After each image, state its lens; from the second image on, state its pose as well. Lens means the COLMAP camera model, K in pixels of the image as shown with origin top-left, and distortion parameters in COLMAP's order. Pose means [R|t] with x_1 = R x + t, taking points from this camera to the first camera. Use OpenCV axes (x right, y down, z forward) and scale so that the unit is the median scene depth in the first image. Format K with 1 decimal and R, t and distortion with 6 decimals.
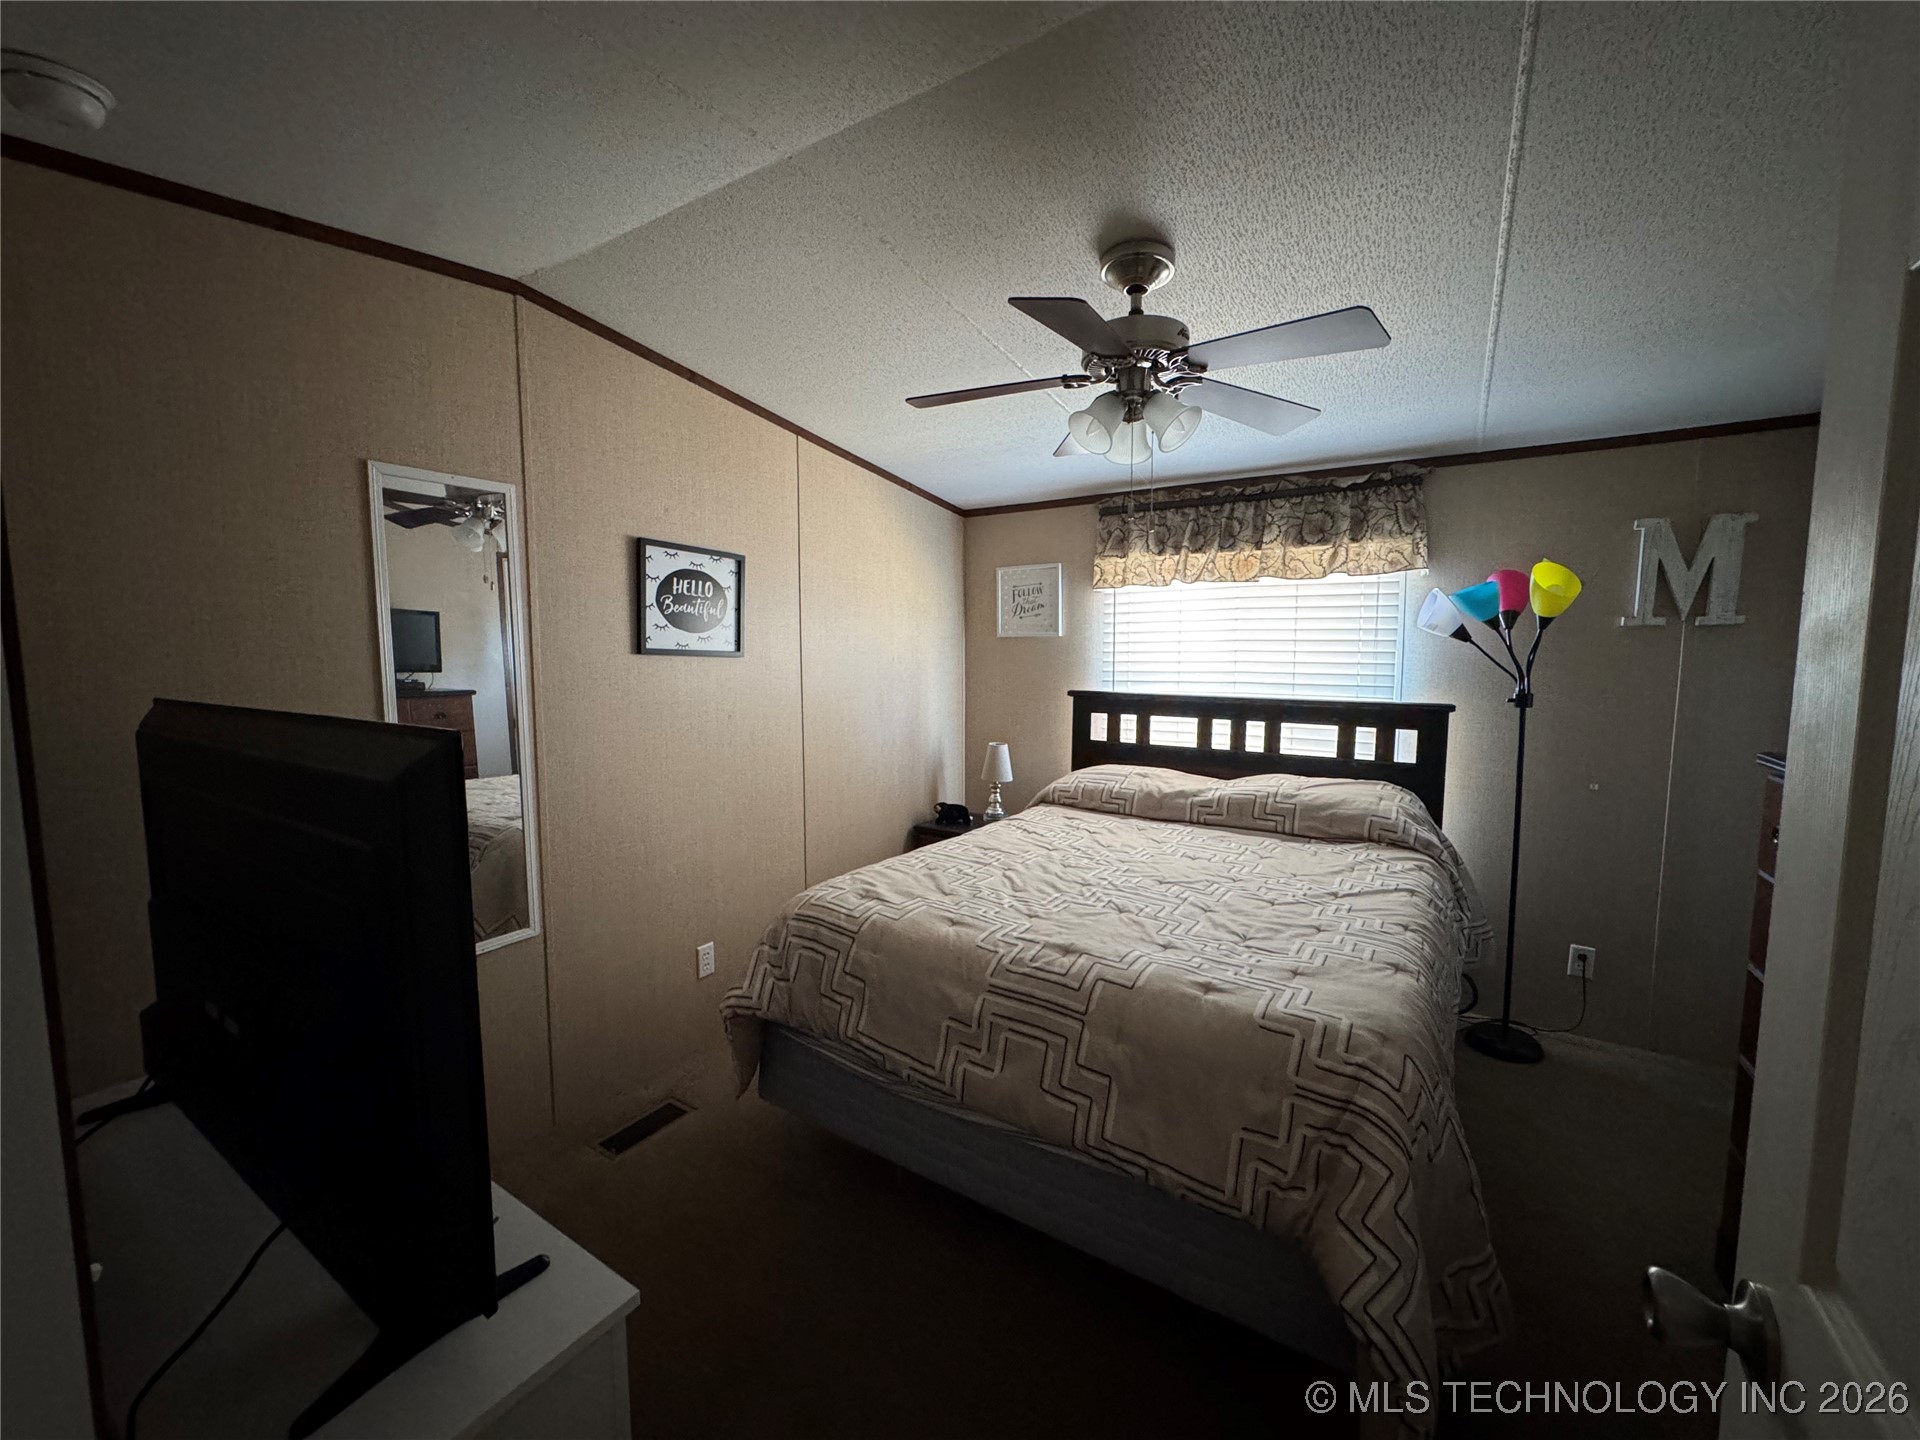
lens RADIAL K [[766.5, 0, 959.3], [0, 766.5, 716.5], [0, 0, 1]] dist [-0.001910, -0.000013]
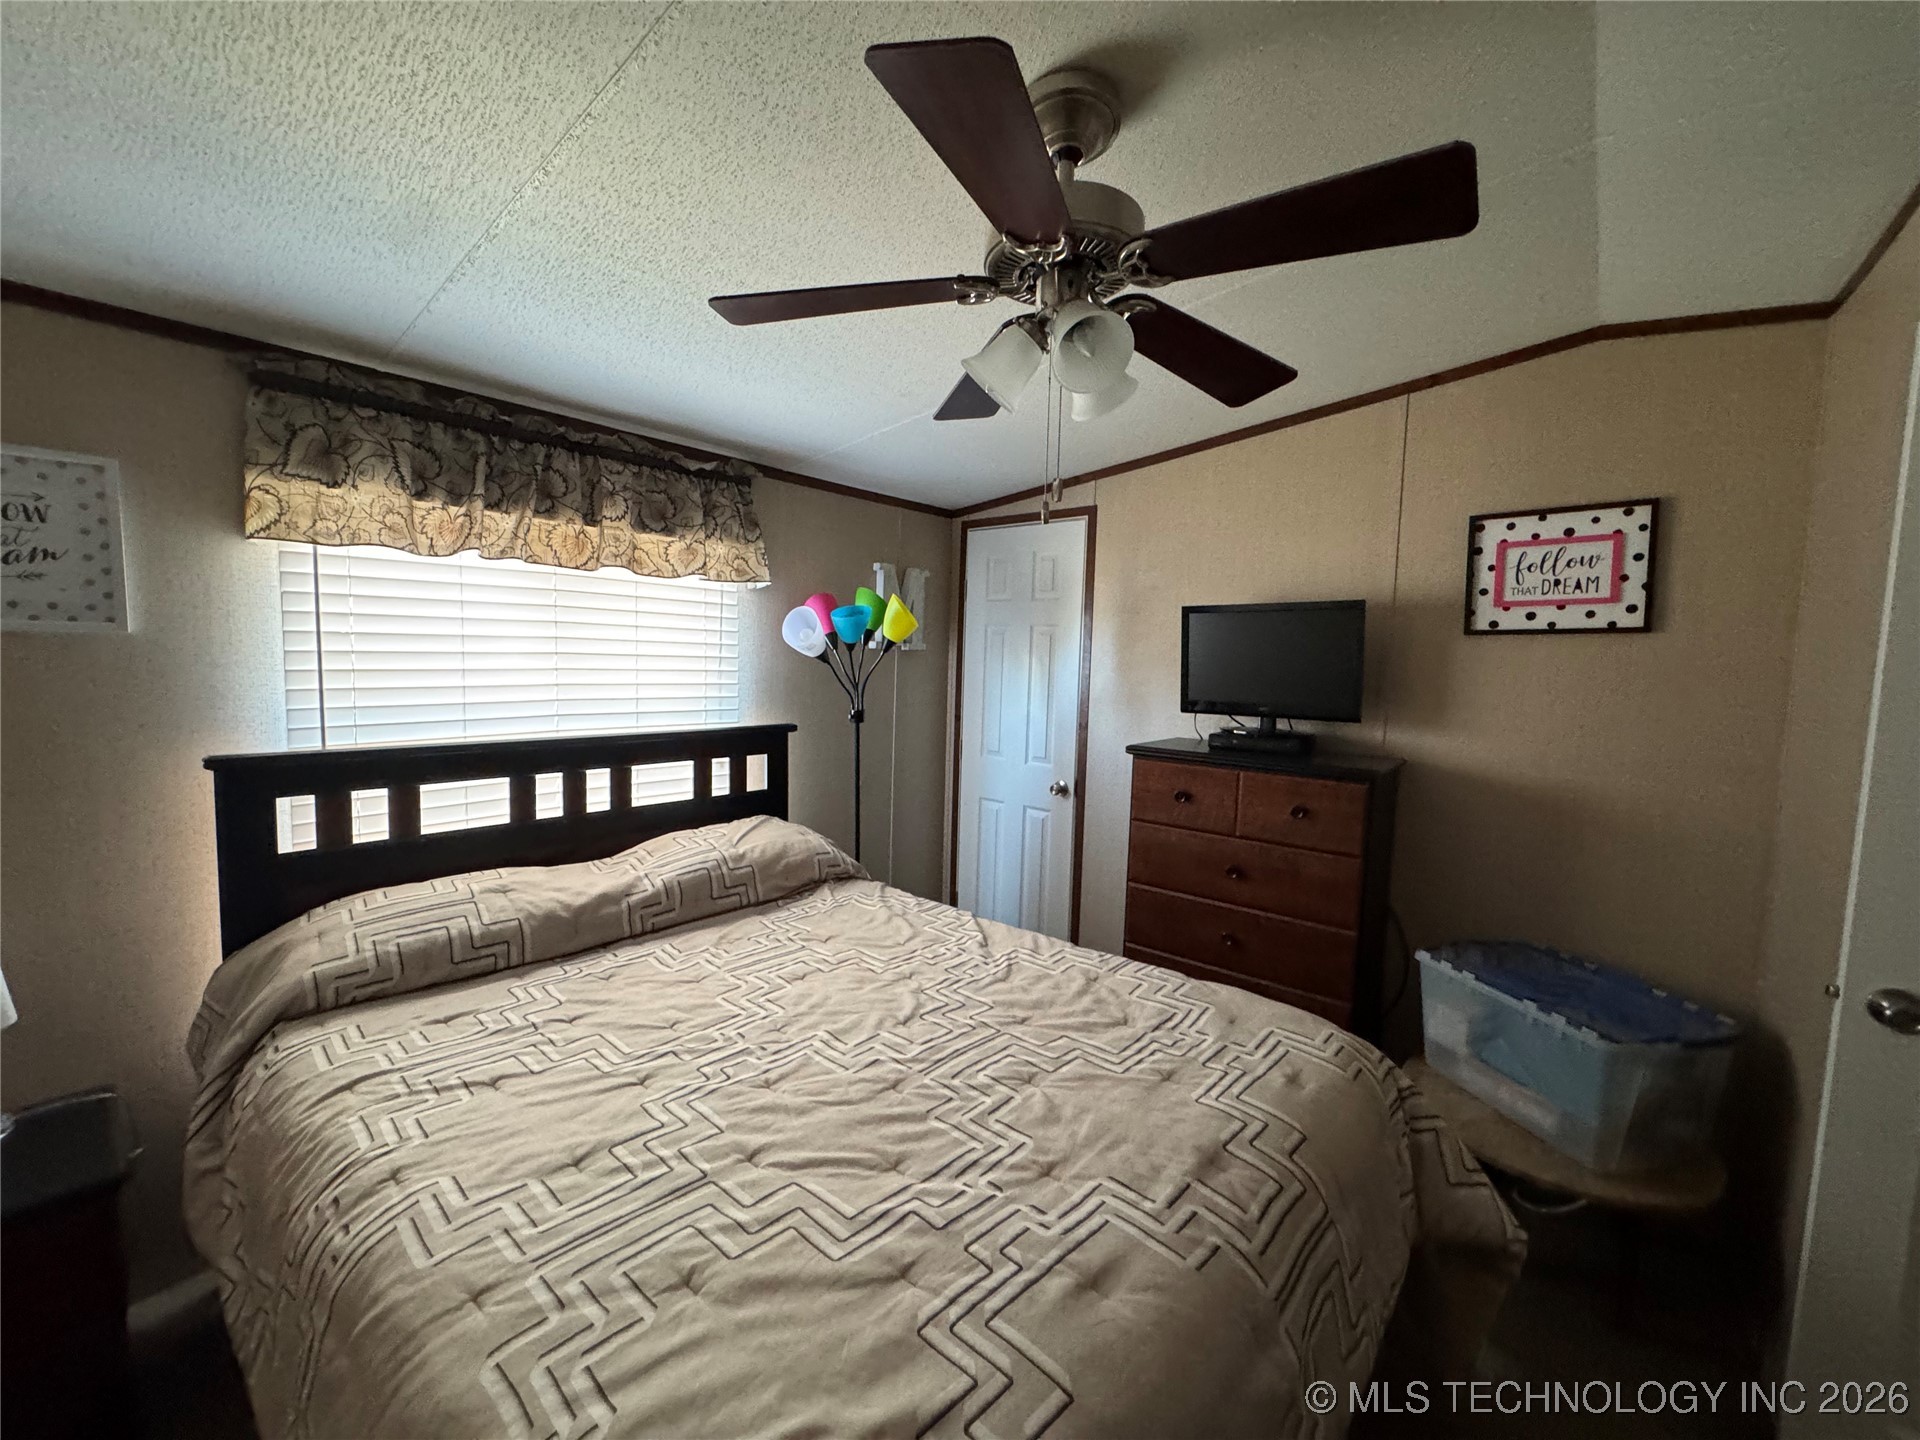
lens RADIAL K [[766.5, 0, 959.3], [0, 766.5, 716.5], [0, 0, 1]] dist [-0.001910, -0.000013]
pose [[0.138750, -0.075396, 0.987453, -0.329906], [0.061691, 0.995819, 0.067366, -0.086408], [-0.988404, 0.051570, 0.142821, 0.710174]]
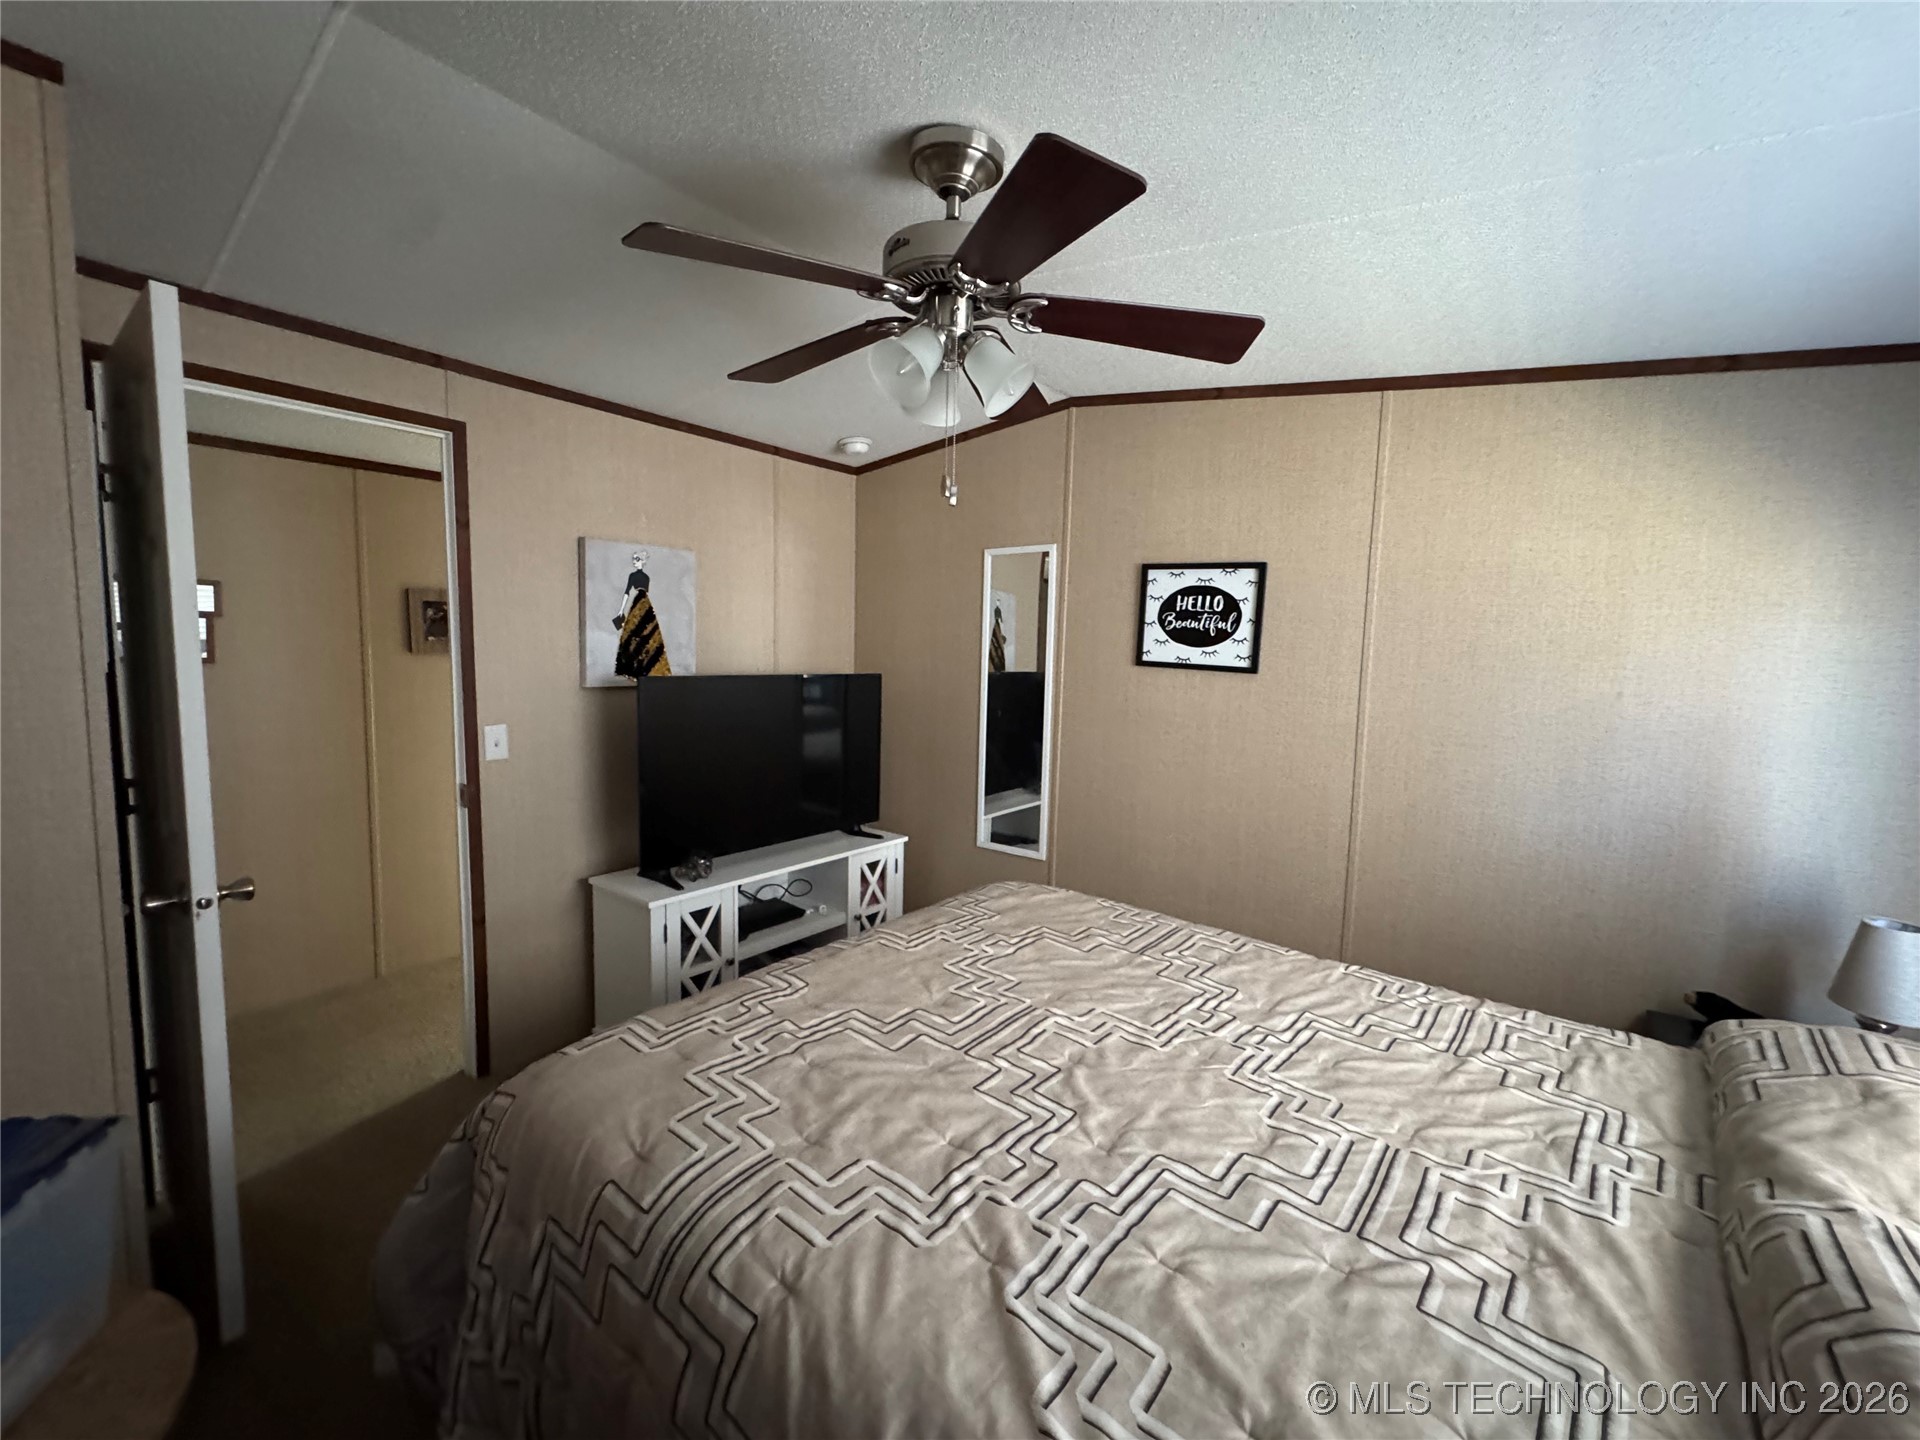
lens RADIAL K [[766.5, 0, 959.3], [0, 766.5, 716.5], [0, 0, 1]] dist [-0.001910, -0.000013]
pose [[-0.096675, 0.087733, -0.991442, 0.712437], [-0.111447, 0.988889, 0.098374, -0.083259], [0.989057, 0.120004, -0.085823, 0.787602]]
